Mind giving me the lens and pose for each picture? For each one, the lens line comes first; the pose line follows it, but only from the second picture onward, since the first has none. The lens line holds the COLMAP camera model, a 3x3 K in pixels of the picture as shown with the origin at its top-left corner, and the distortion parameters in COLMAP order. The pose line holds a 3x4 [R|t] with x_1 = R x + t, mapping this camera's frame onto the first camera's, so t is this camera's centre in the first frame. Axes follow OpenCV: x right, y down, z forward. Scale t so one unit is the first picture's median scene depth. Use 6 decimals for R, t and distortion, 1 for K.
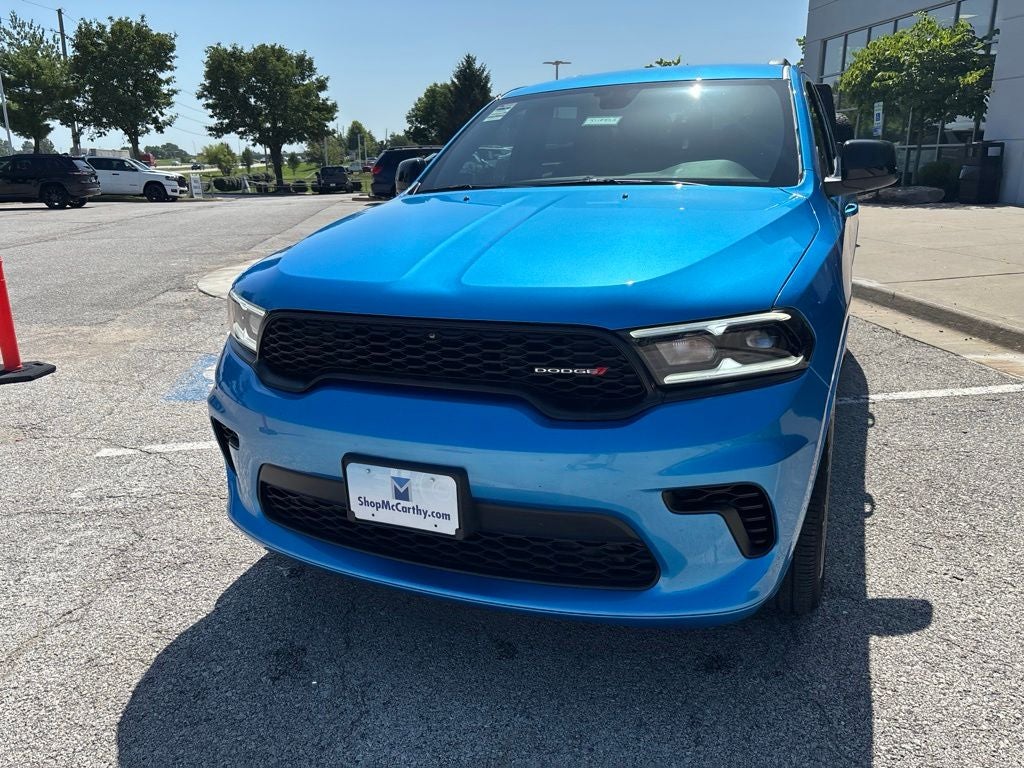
lens RADIAL K [[781.6, 0, 505.5], [0, 781.6, 387.7], [0, 0, 1]] dist [0.047106, -0.051248]
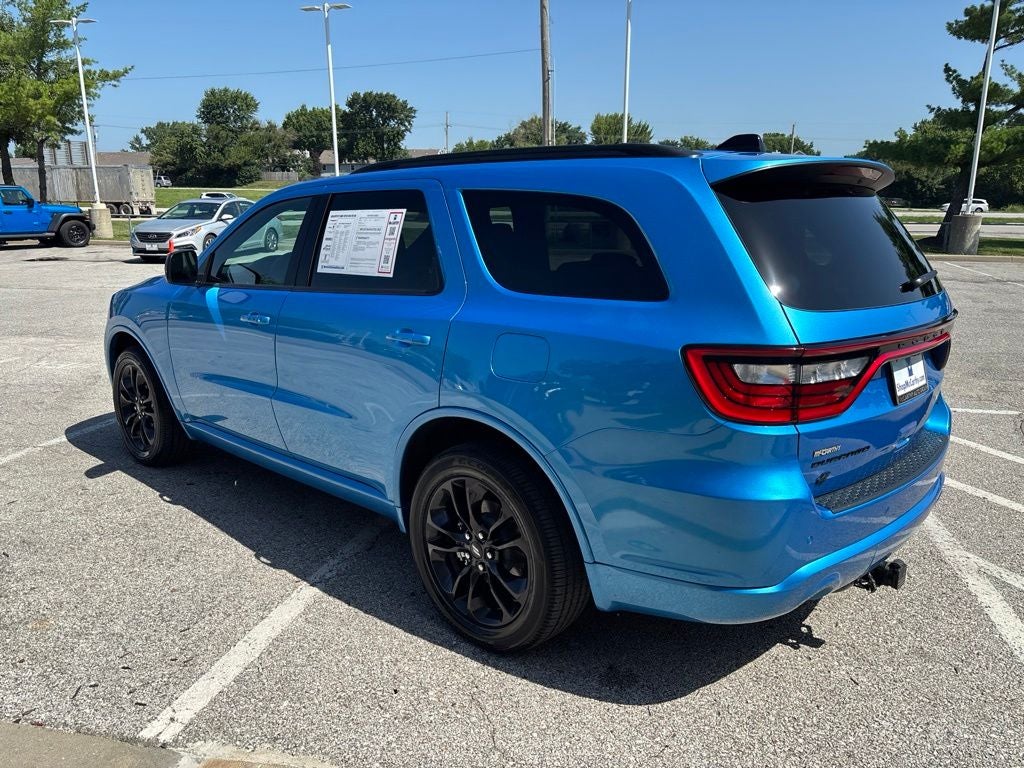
lens RADIAL K [[781.6, 0, 505.5], [0, 781.6, 387.7], [0, 0, 1]] dist [0.047106, -0.051248]
pose [[-0.352037, 0.239581, -0.904804, 0.142817], [-0.259736, 0.903714, 0.340349, -0.064923], [0.899226, 0.354826, -0.255913, 0.177313]]
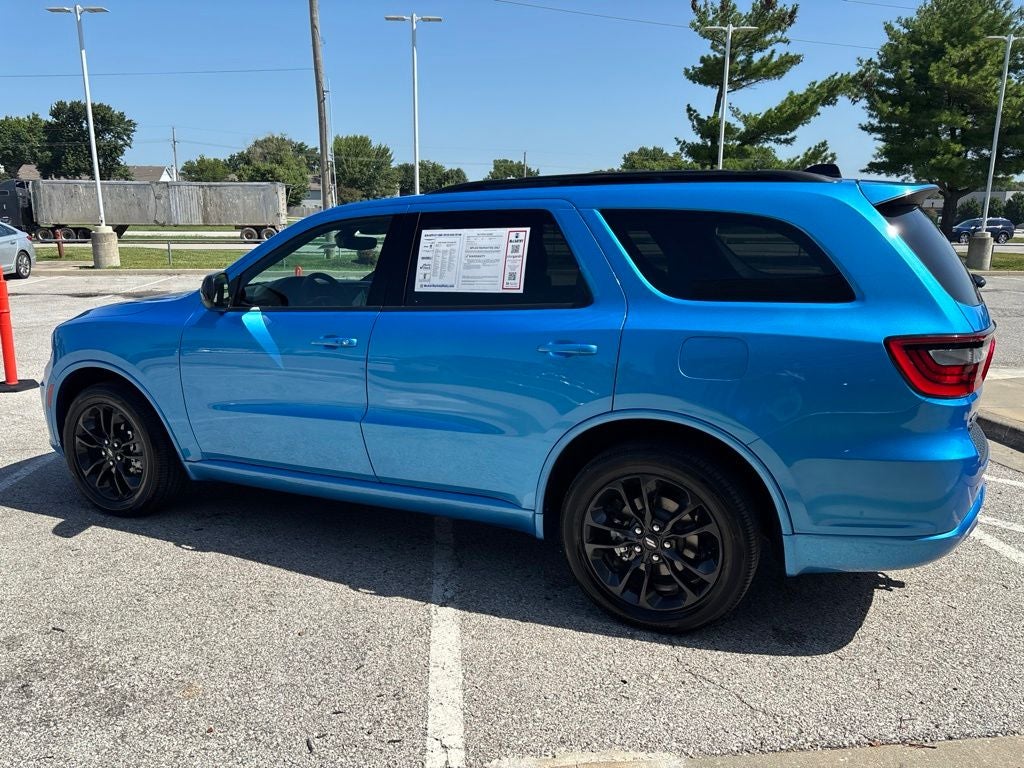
lens RADIAL K [[781.6, 0, 505.5], [0, 781.6, 387.7], [0, 0, 1]] dist [0.047106, -0.051248]
pose [[-0.035328, 0.229210, -0.972736, 0.157433], [-0.284280, 0.930828, 0.229660, -0.051638], [0.958090, 0.284643, 0.032276, 0.132701]]
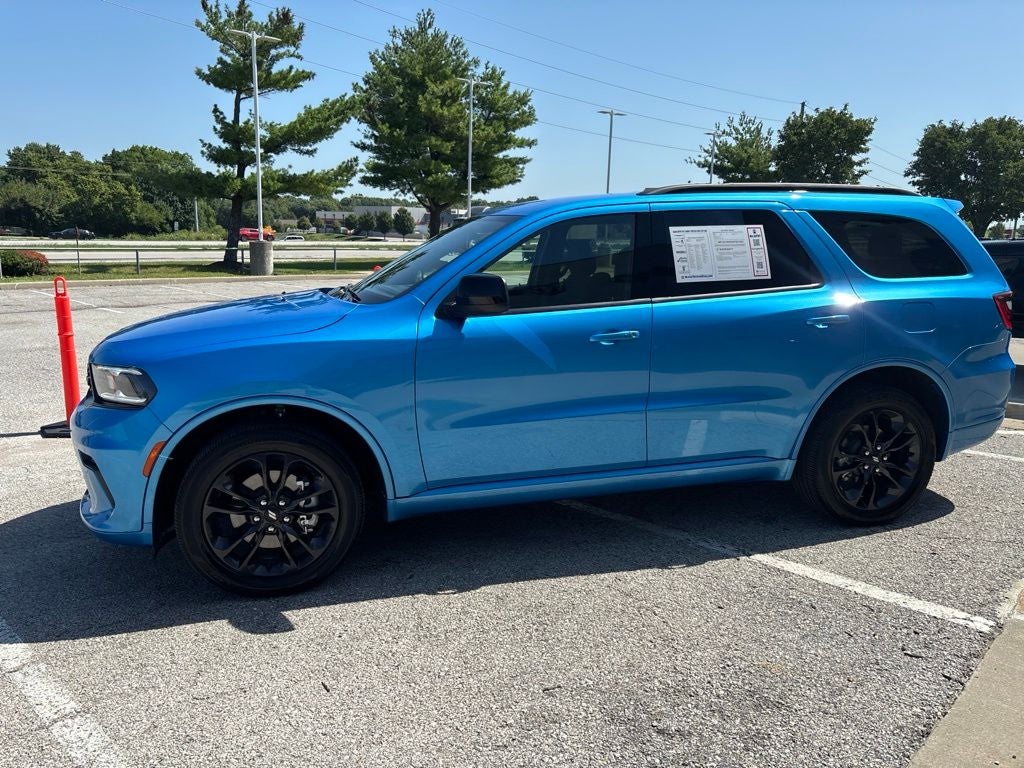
lens RADIAL K [[781.6, 0, 505.5], [0, 781.6, 387.7], [0, 0, 1]] dist [0.047106, -0.051248]
pose [[0.627384, 0.177100, -0.758304, 0.125675], [-0.240849, 0.970178, 0.027315, -0.017412], [0.740528, 0.165500, 0.651328, 0.027384]]
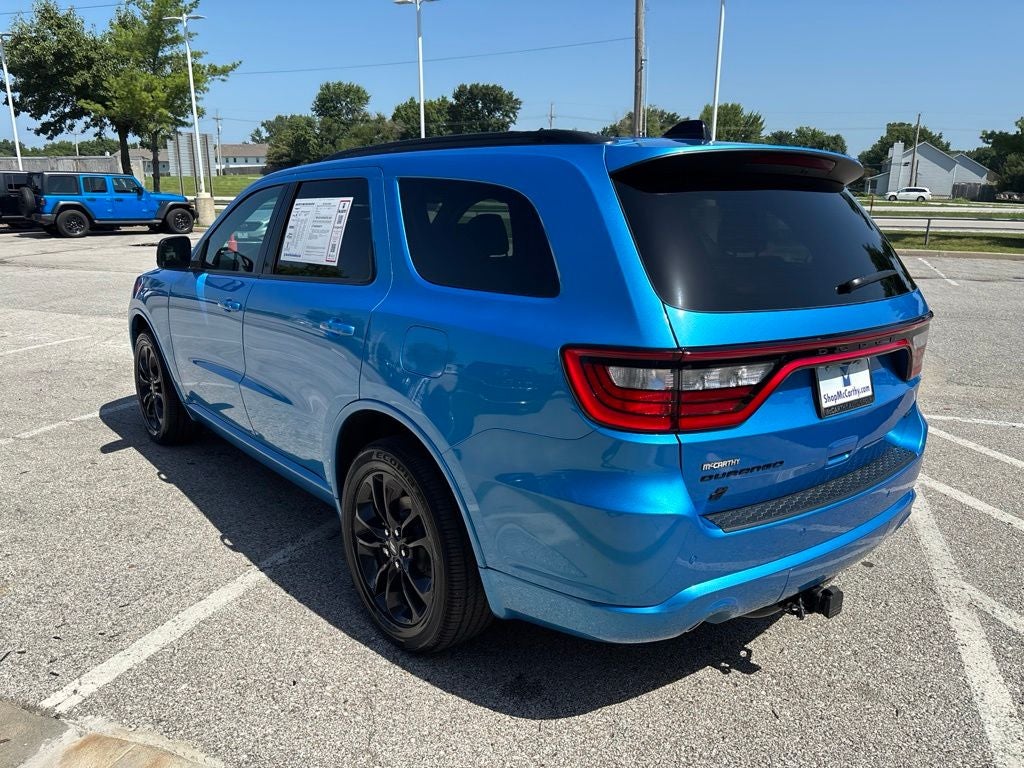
lens RADIAL K [[781.6, 0, 505.5], [0, 781.6, 387.7], [0, 0, 1]] dist [0.047106, -0.051248]
pose [[-0.470917, 0.232139, -0.851086, 0.132219], [-0.249468, 0.890335, 0.380879, -0.069214], [0.846169, 0.391681, -0.361363, 0.193299]]
